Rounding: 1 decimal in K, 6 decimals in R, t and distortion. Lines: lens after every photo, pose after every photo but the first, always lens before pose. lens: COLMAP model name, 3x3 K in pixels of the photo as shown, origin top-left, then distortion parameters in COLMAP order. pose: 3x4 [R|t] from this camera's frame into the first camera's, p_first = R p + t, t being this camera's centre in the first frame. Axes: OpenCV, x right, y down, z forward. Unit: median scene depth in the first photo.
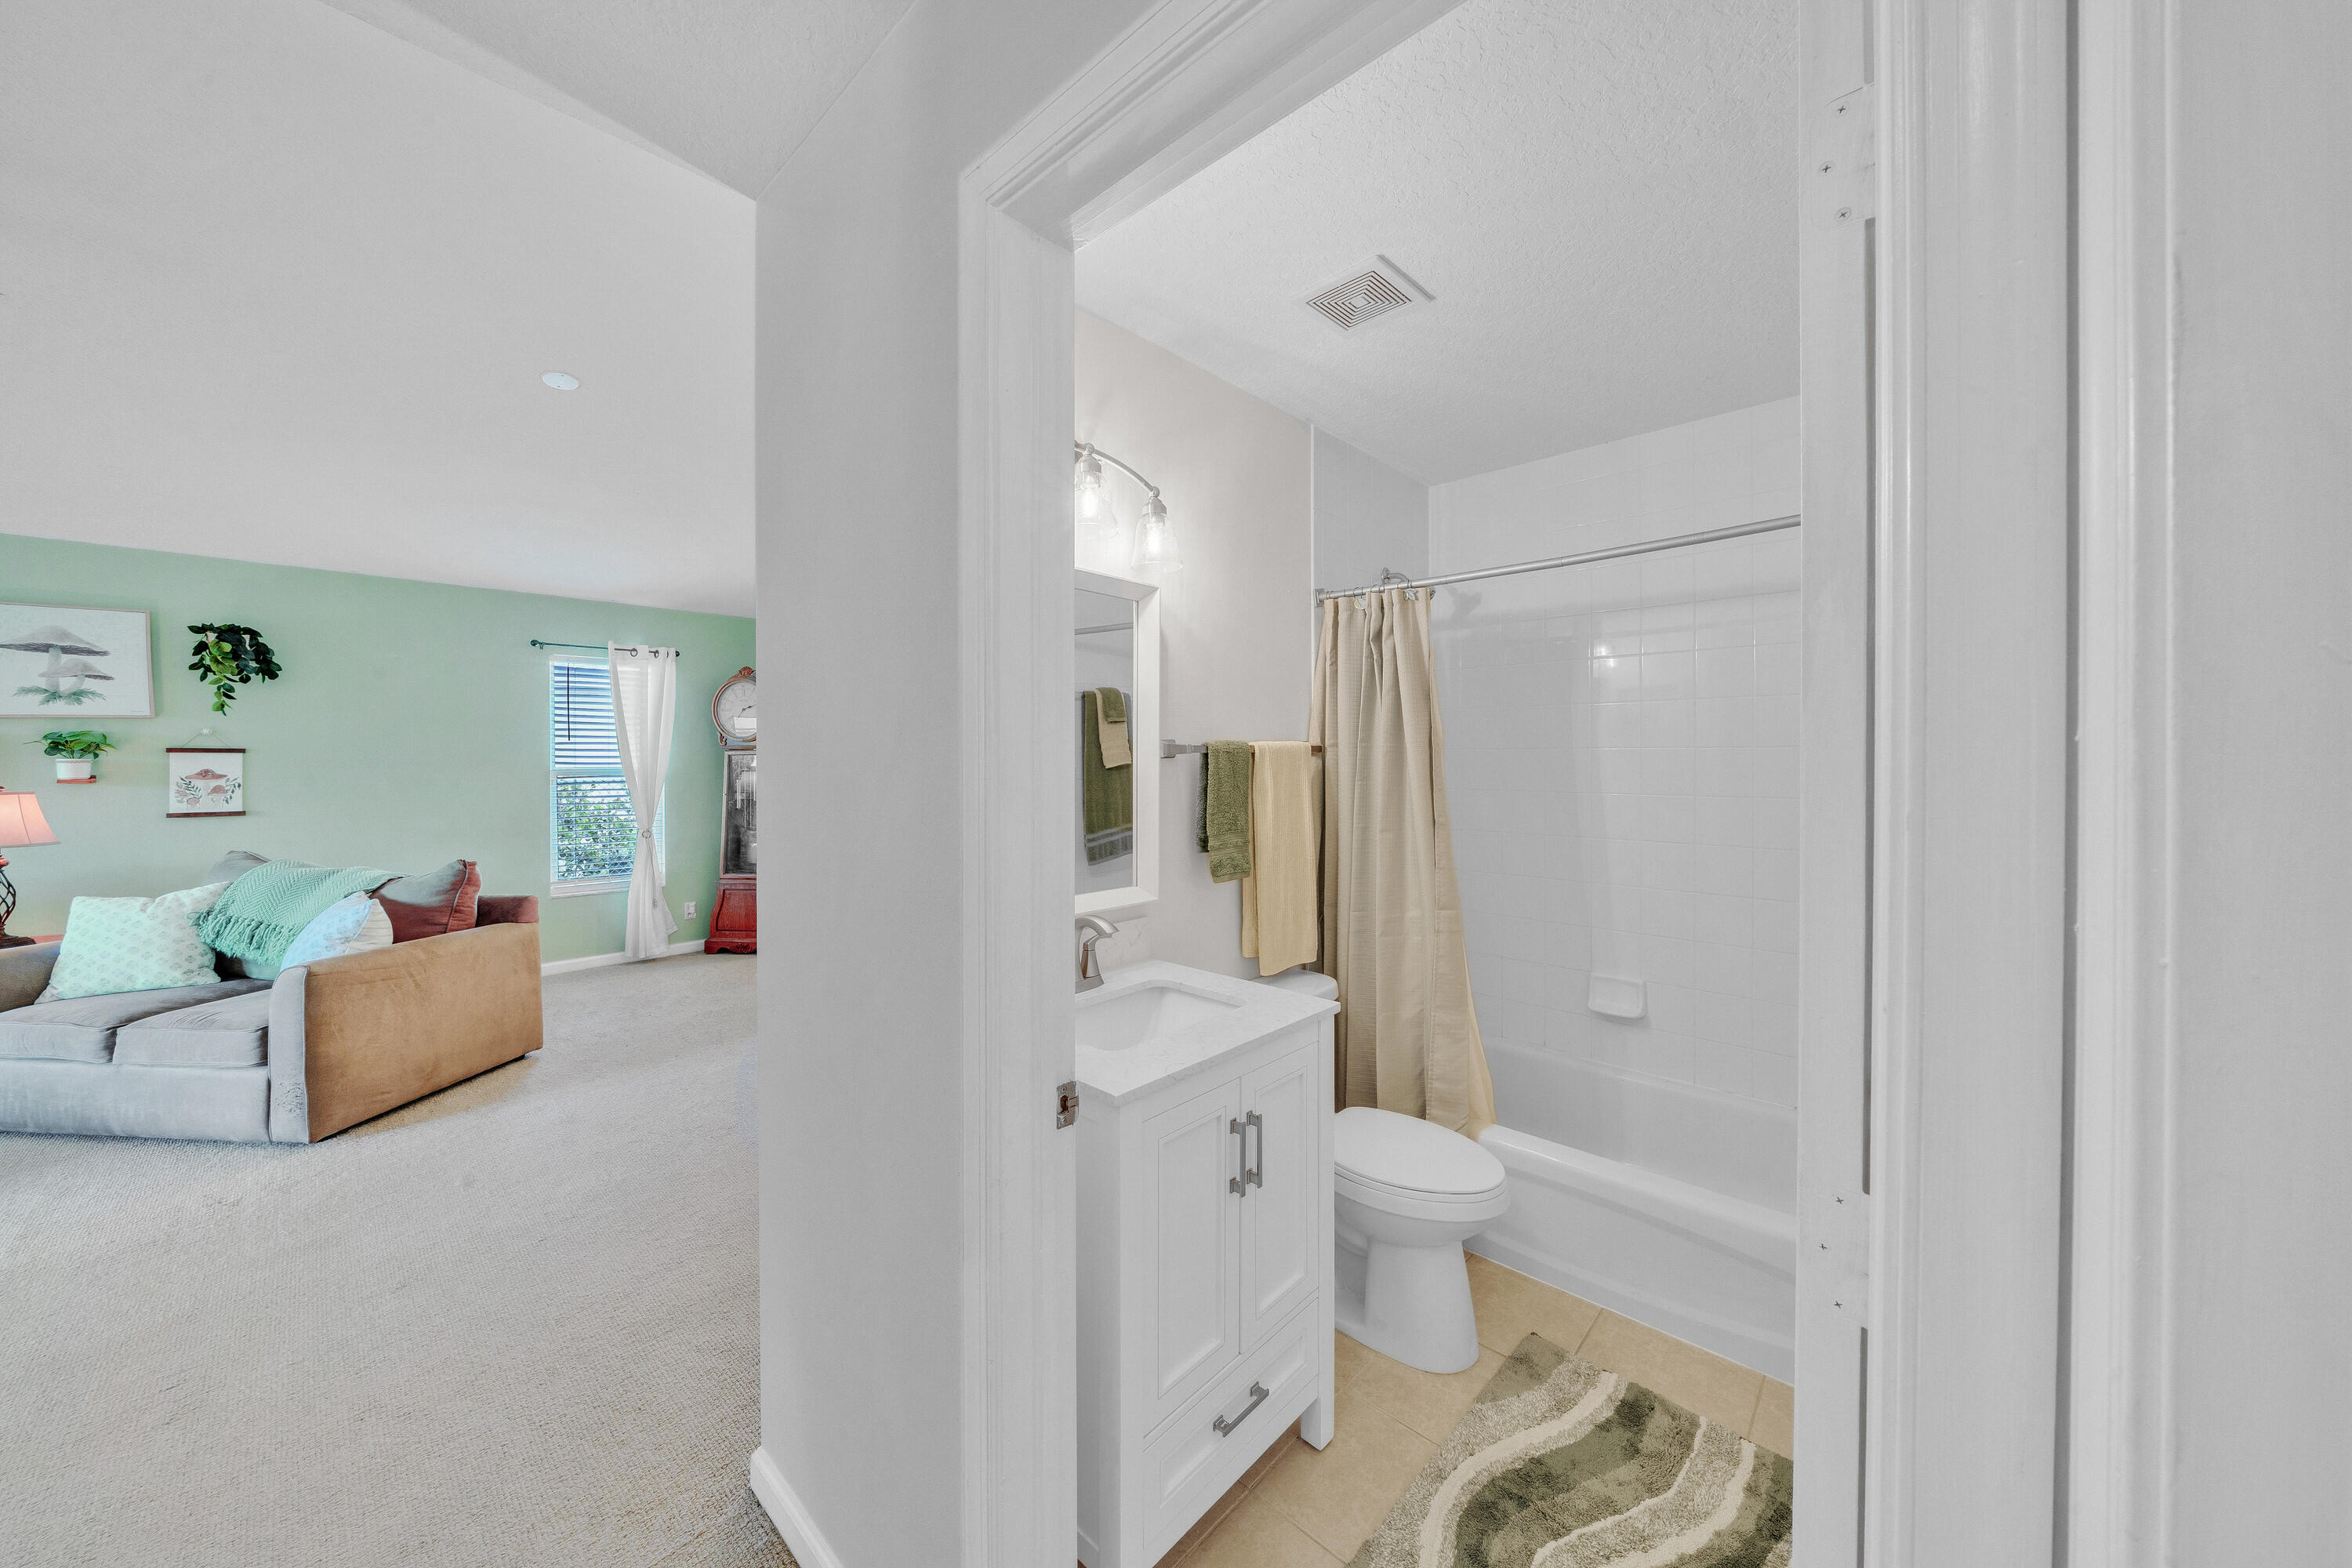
lens RADIAL K [[806.3, 0, 1165.3], [0, 806.3, 762.1], [0, 0, 1]] dist [-0.007165, 0.000136]
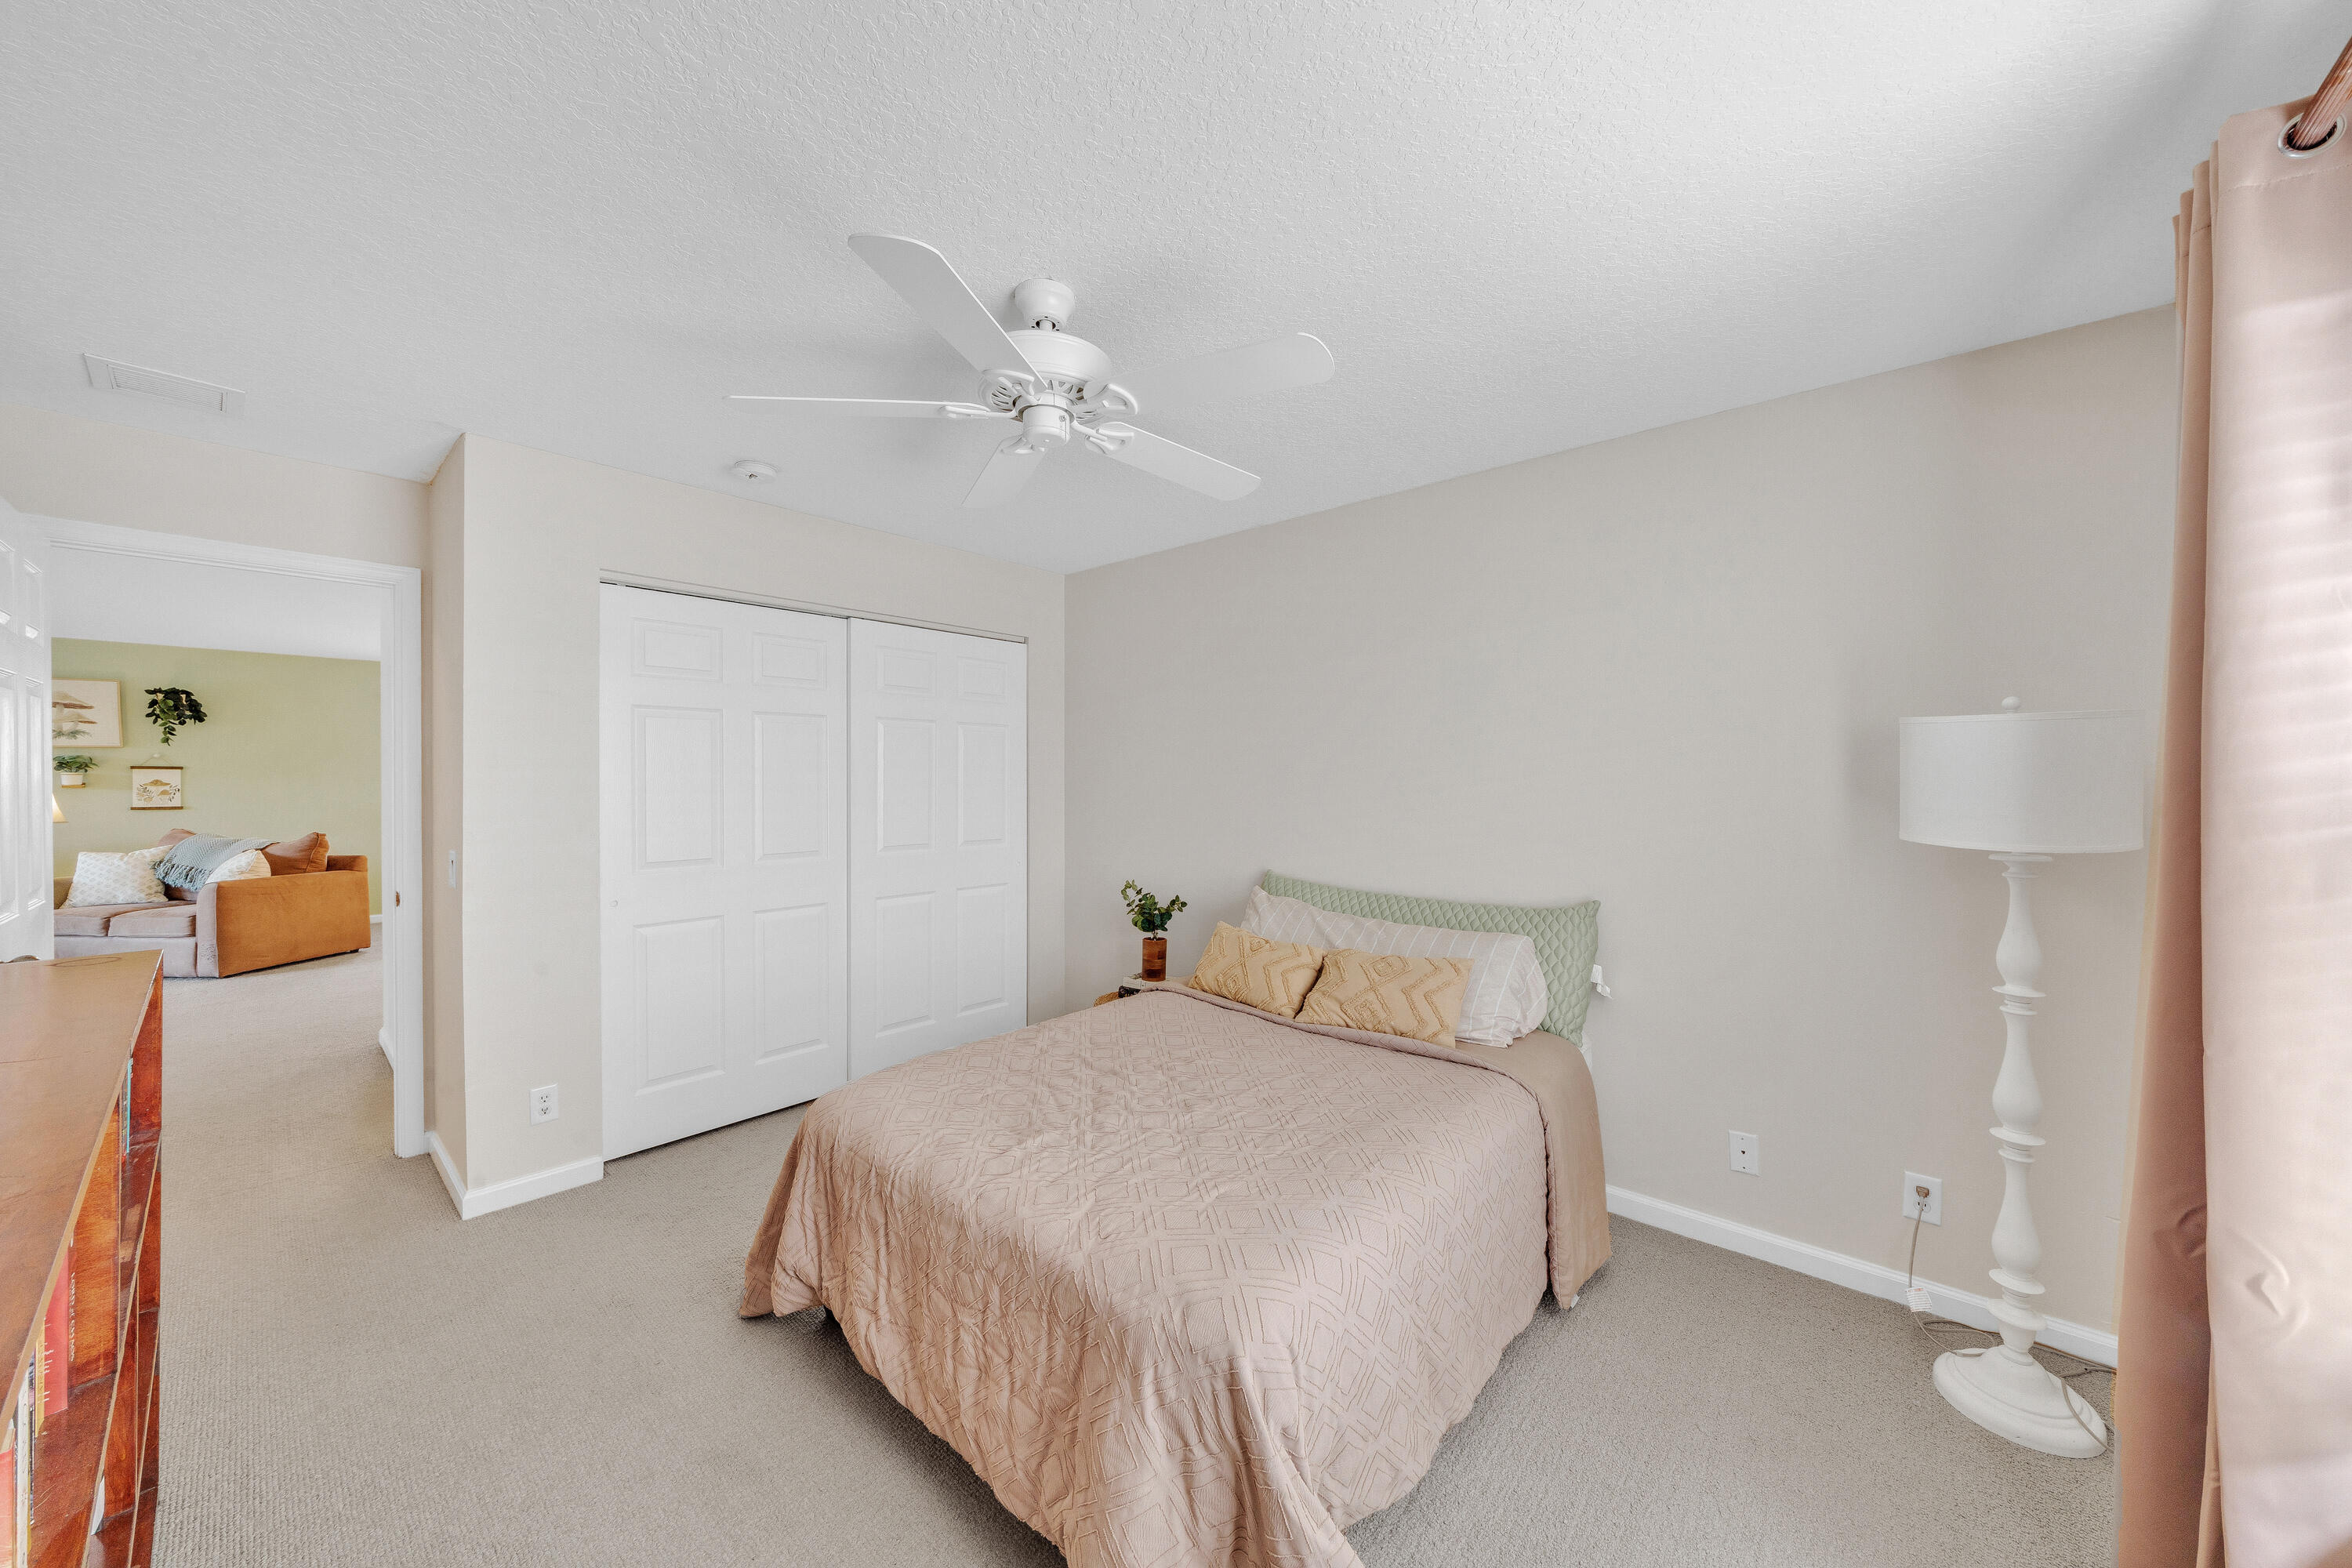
lens RADIAL K [[806.3, 0, 1180.3], [0, 806.3, 782.8], [0, 0, 1]] dist [-0.007165, 0.000136]
pose [[0.999090, 0.001289, 0.042623, 0.870357], [-0.001303, 0.999999, 0.000312, 0.013835], [-0.042623, -0.000367, 0.999091, -0.763245]]
